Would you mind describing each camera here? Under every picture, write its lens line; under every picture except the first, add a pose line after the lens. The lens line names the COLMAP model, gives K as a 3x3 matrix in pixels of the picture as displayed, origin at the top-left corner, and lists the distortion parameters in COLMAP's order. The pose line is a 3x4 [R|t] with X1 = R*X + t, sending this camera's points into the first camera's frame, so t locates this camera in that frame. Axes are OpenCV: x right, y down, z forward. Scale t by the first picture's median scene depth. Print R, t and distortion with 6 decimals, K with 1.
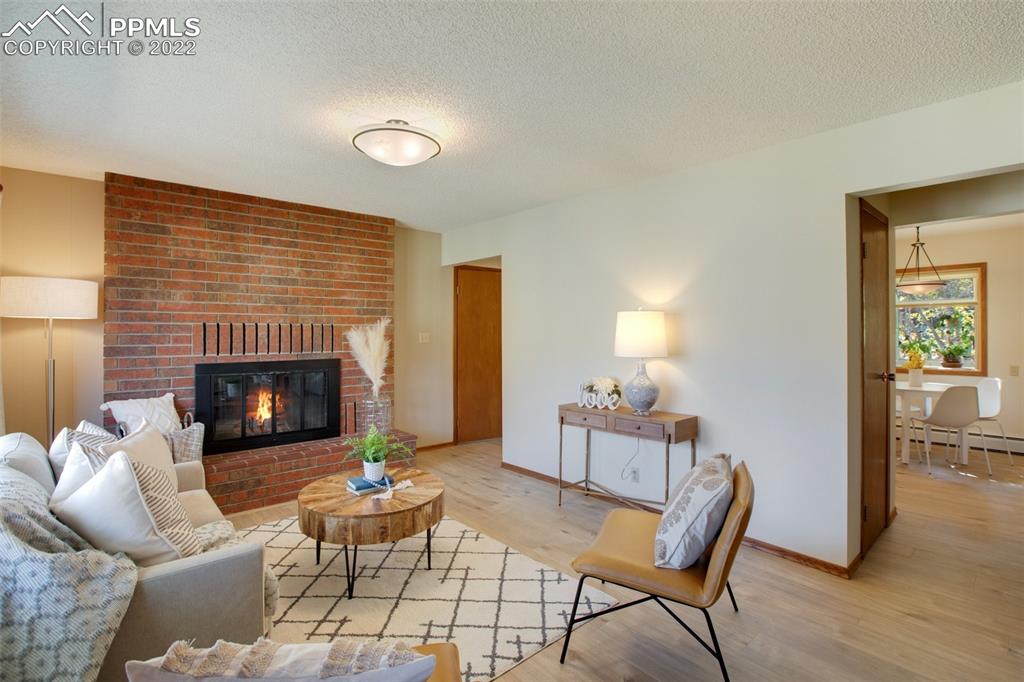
lens RADIAL K [[468.4, 0, 521.9], [0, 468.4, 336.1], [0, 0, 1]] dist [-0.026244, 0.000244]
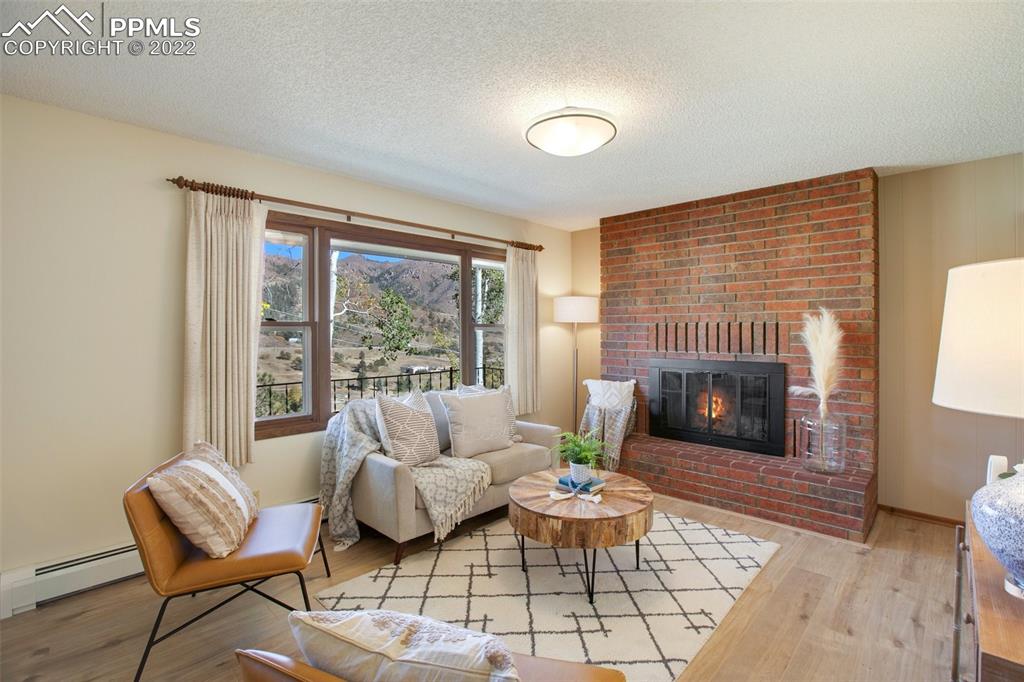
lens RADIAL K [[468.4, 0, 521.8], [0, 468.4, 334.7], [0, 0, 1]] dist [-0.026244, 0.000244]
pose [[0.092978, 0.009526, -0.995623, 0.458514], [-0.008753, 0.999923, 0.008750, -0.006892], [0.995630, 0.007901, 0.093054, 0.549268]]
